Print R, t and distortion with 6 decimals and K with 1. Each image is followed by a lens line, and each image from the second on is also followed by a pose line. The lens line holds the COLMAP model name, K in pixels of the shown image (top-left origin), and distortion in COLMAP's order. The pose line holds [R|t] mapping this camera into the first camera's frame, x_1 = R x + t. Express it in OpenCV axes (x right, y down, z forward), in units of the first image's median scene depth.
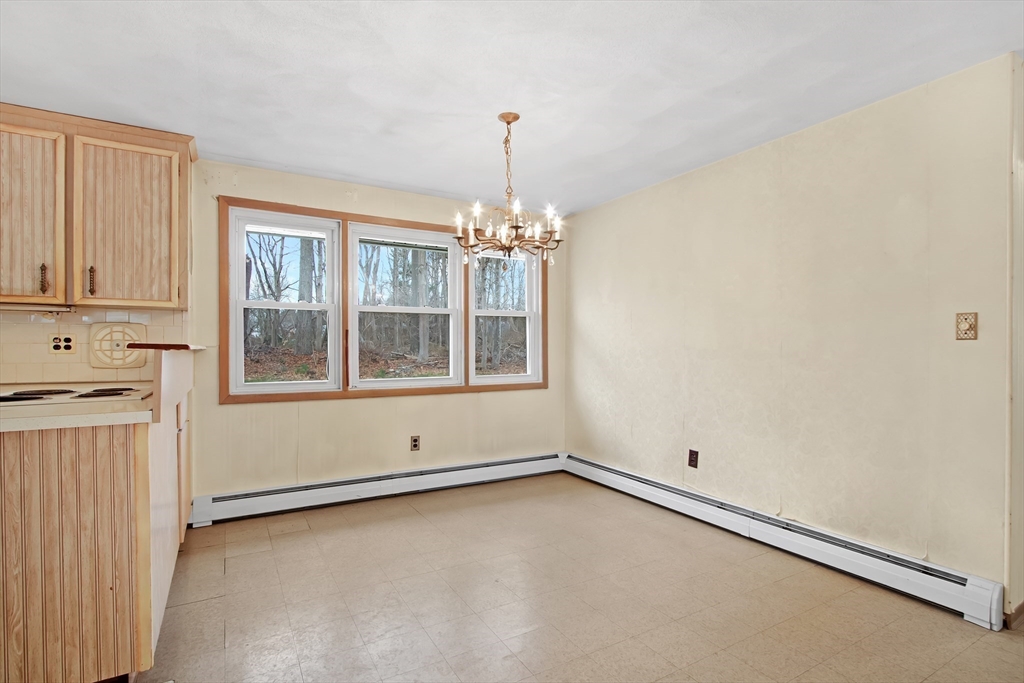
lens RADIAL K [[491.1, 0, 515.7], [0, 491.1, 347.1], [0, 0, 1]] dist [-0.017172, 0.003006]
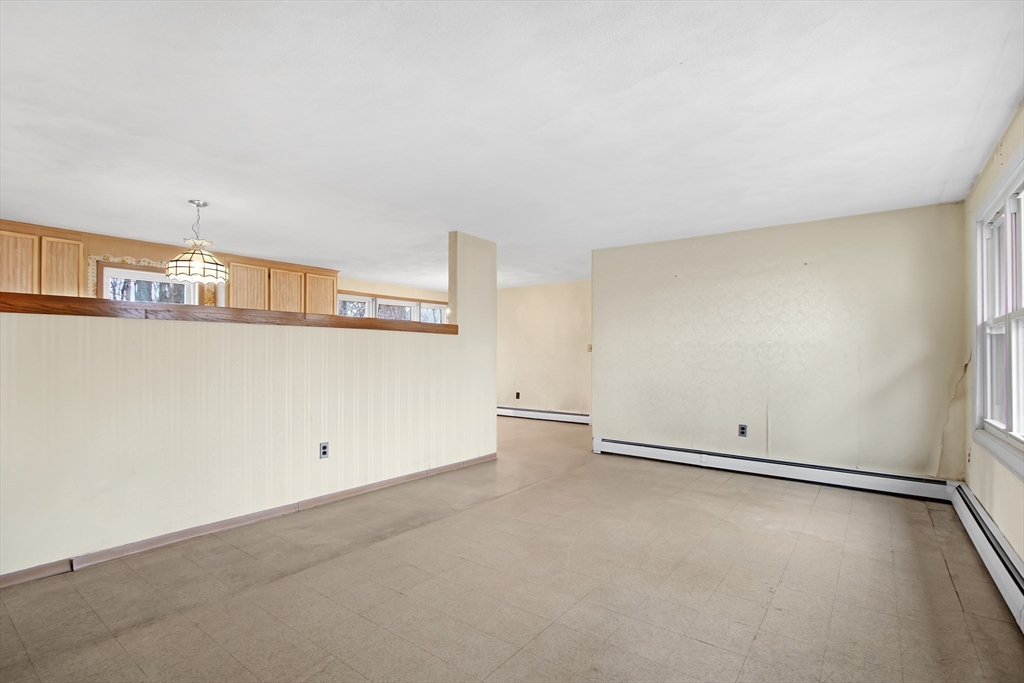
lens RADIAL K [[491.1, 0, 511.9], [0, 491.1, 349.2], [0, 0, 1]] dist [-0.017172, 0.003006]
pose [[0.912101, 0.002778, 0.409956, -1.072988], [0.002404, 0.999924, -0.012124, 0.004977], [-0.409958, 0.012043, 0.912025, -2.013592]]
